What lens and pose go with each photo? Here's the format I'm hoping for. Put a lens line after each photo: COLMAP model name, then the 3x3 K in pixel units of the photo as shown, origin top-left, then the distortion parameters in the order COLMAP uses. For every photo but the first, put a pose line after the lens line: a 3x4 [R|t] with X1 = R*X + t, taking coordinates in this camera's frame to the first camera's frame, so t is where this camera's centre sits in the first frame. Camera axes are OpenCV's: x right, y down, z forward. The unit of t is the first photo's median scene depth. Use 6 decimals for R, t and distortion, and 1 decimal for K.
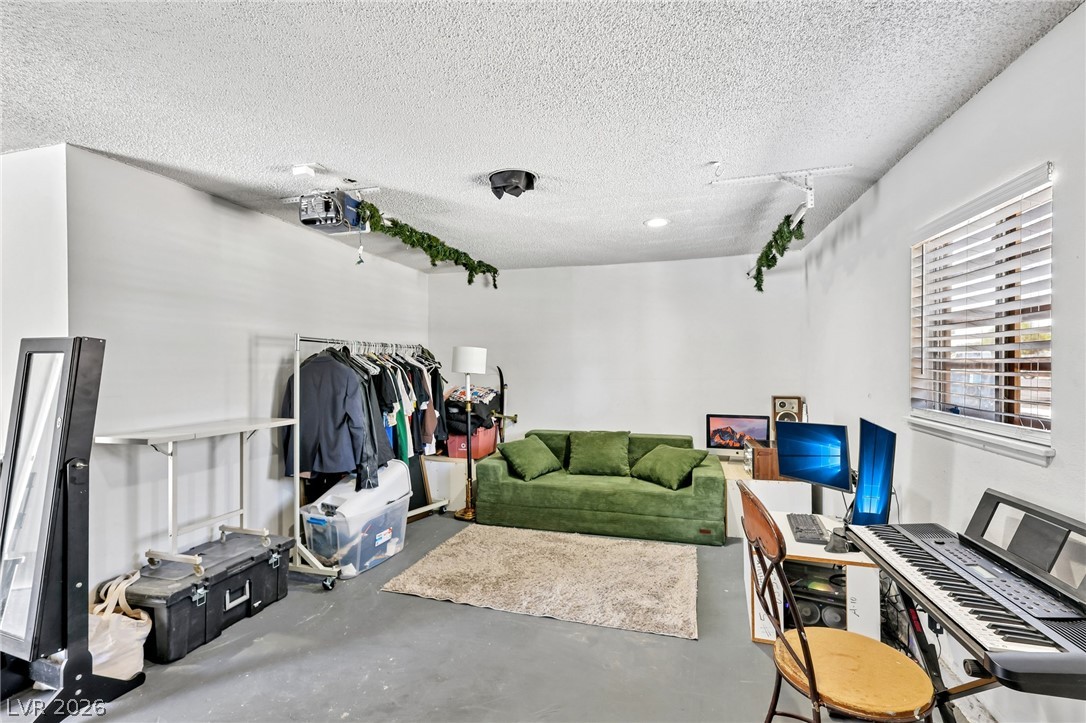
lens RADIAL K [[478.9, 0, 538.7], [0, 478.9, 367.3], [0, 0, 1]] dist [-0.001529, -0.000269]
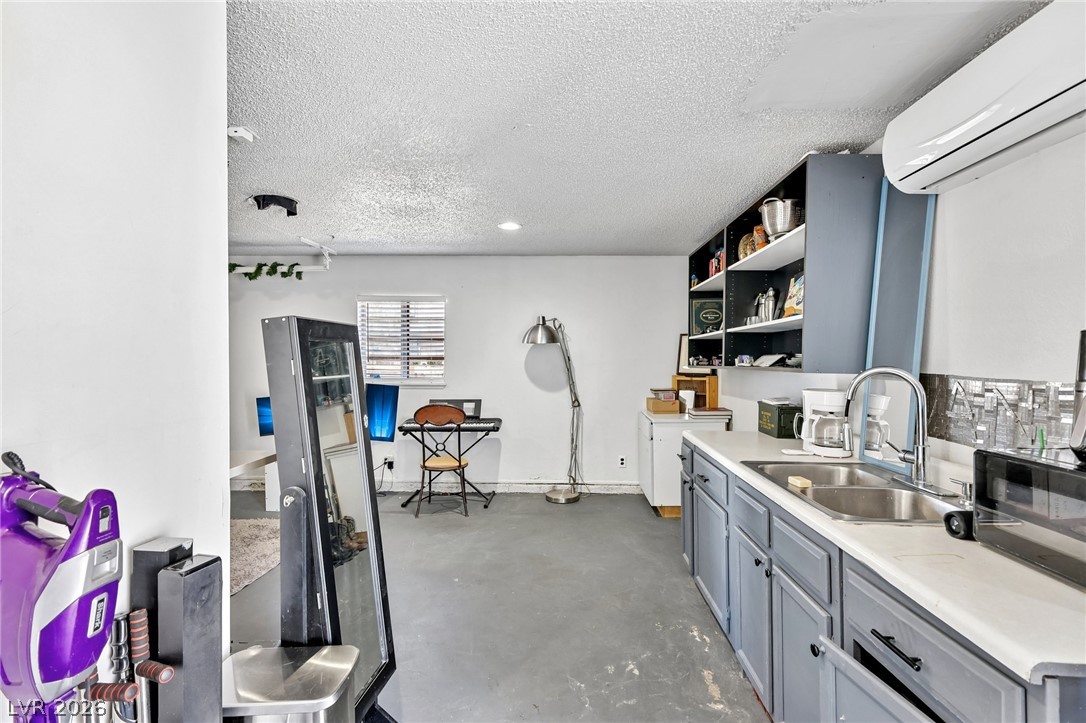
lens RADIAL K [[458.1, 0, 543.0], [0, 458.1, 361.5], [0, 0, 1]] dist [-0.000117, -0.000008]
pose [[-0.207929, -0.001384, 0.978143, -0.835476], [0.006546, 0.999975, 0.002806, 0.006612], [-0.978122, 0.006986, -0.207915, 0.384199]]
